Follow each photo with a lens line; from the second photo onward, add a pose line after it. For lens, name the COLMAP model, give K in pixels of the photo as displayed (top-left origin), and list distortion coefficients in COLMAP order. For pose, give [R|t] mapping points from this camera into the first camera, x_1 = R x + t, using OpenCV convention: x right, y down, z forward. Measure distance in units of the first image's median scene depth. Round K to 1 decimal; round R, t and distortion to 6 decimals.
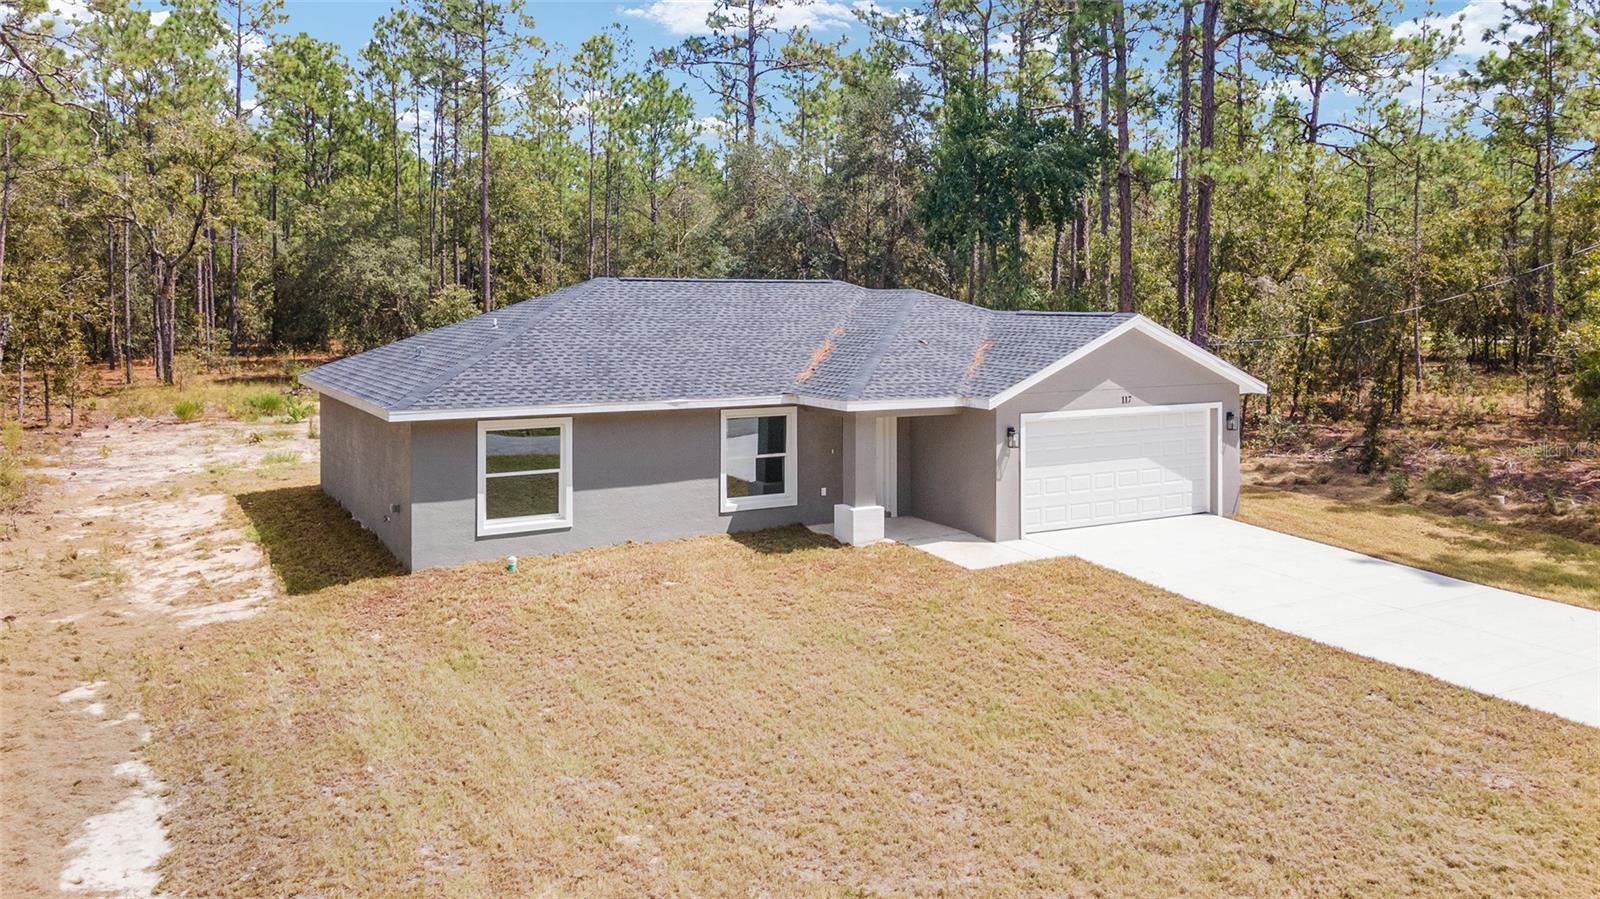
lens RADIAL K [[1196.9, 0, 805.0], [0, 1196.9, 447.6], [0, 0, 1]] dist [0.046624, -0.005883]
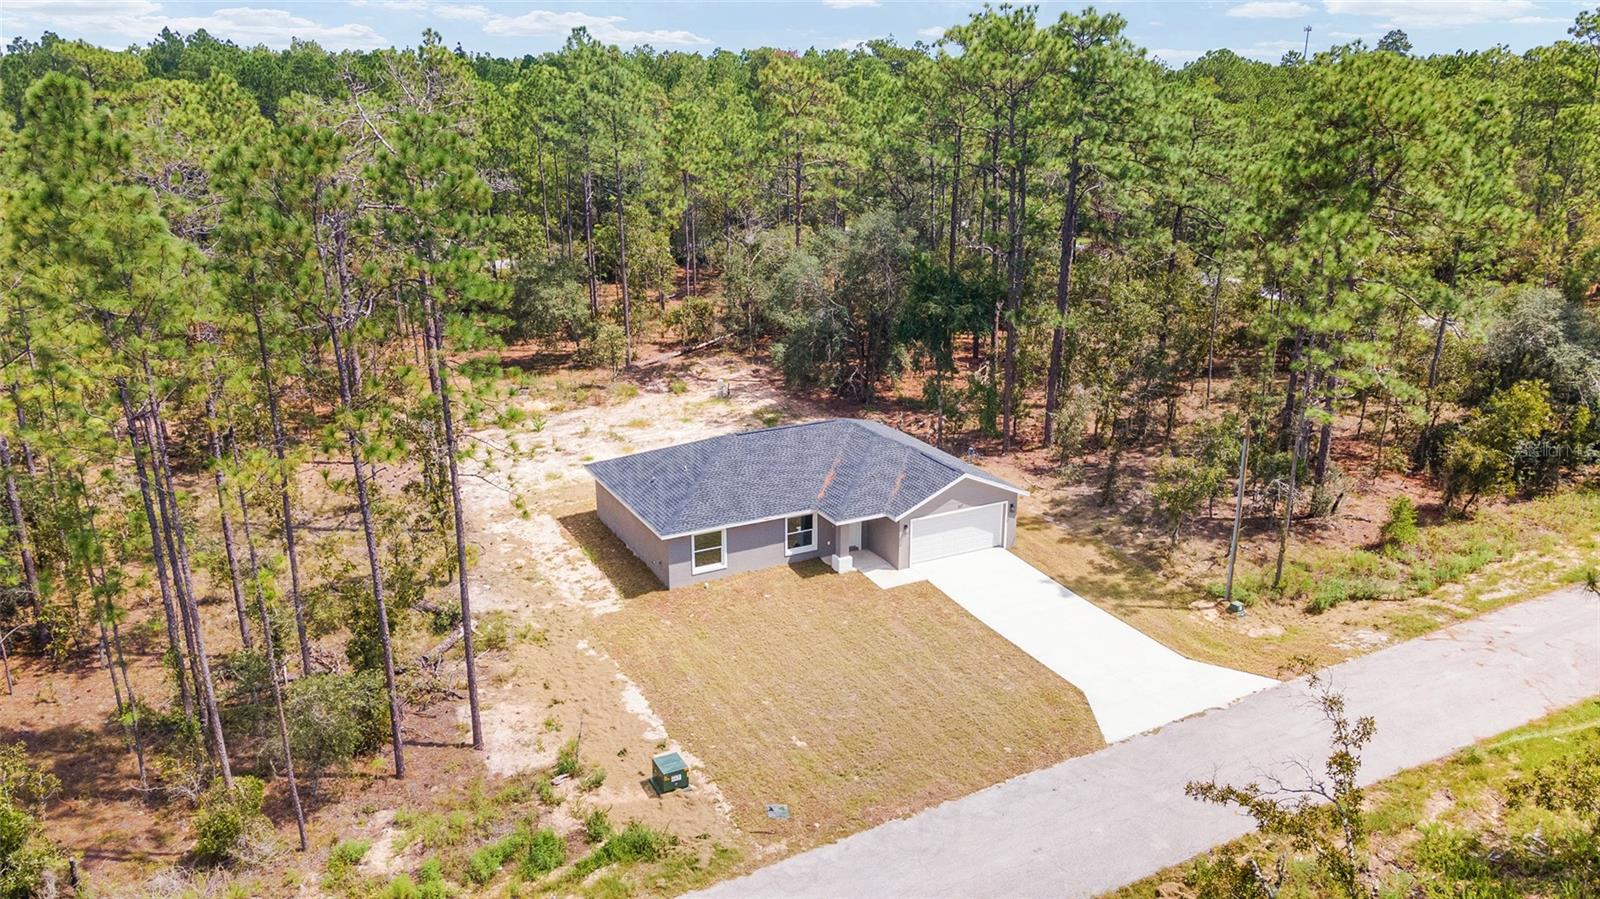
lens RADIAL K [[1196.9, 0, 807.7], [0, 1196.9, 452.5], [0, 0, 1]] dist [0.046624, -0.005883]
pose [[0.999316, 0.011956, -0.035007, 0.058650], [-0.005332, 0.982999, 0.183532, -0.609705], [0.036606, -0.183220, 0.982390, -1.368365]]
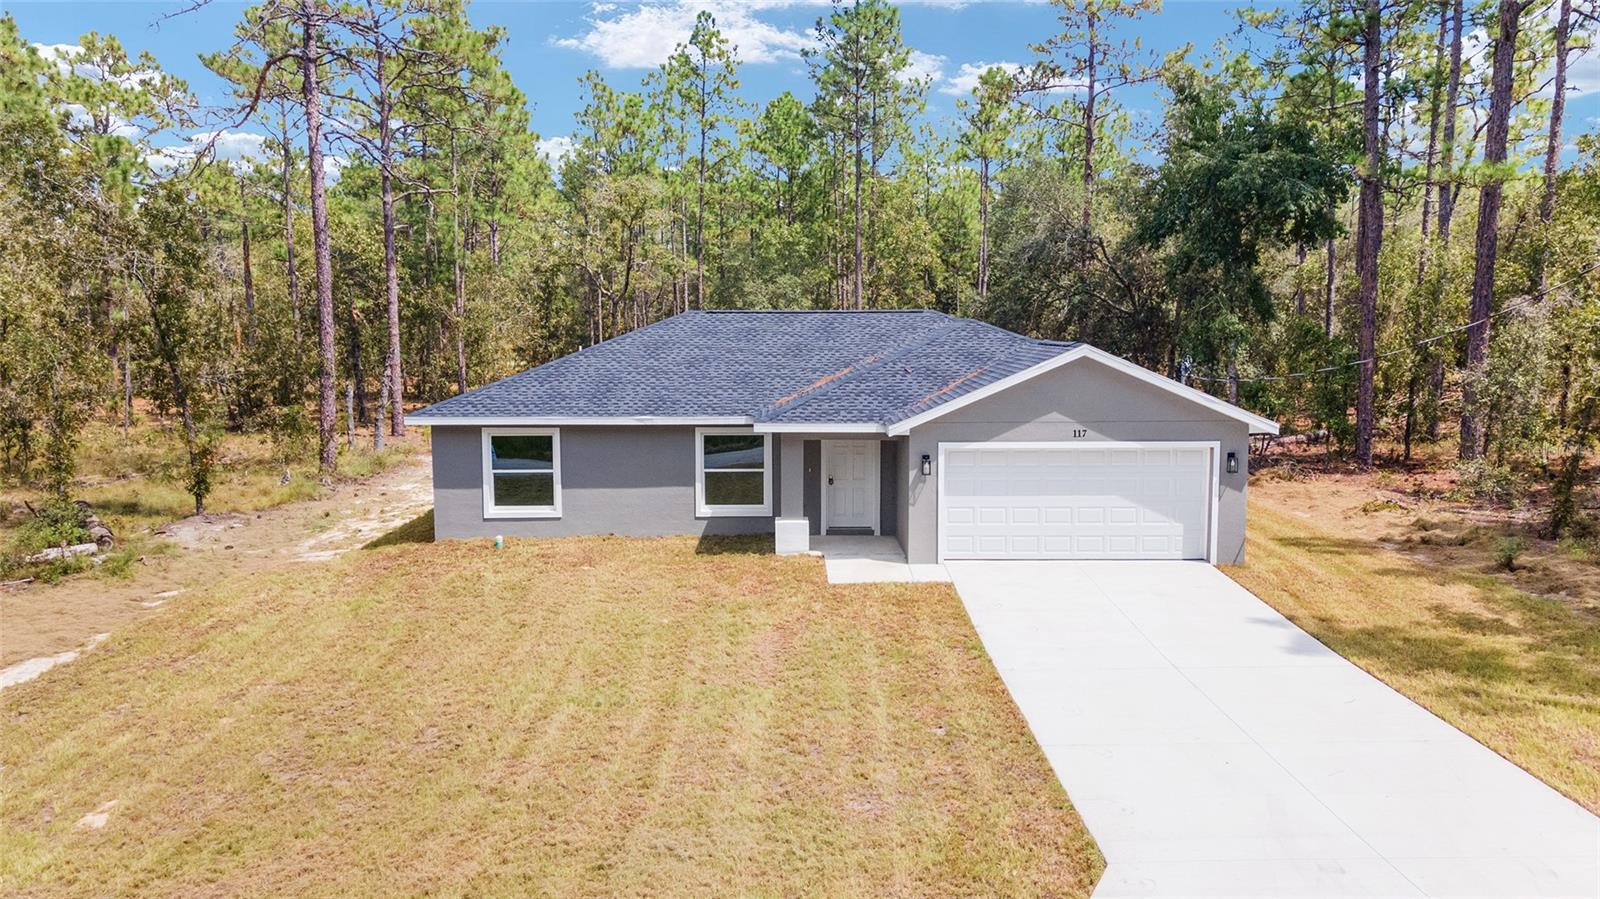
lens RADIAL K [[1196.9, 0, 798.1], [0, 1196.9, 443.9], [0, 0, 1]] dist [0.046624, -0.005883]
pose [[0.869913, 0.043211, -0.491308, 0.592316], [-0.054044, 0.998508, -0.007871, -0.012353], [0.490235, 0.033400, 0.870950, 0.042521]]
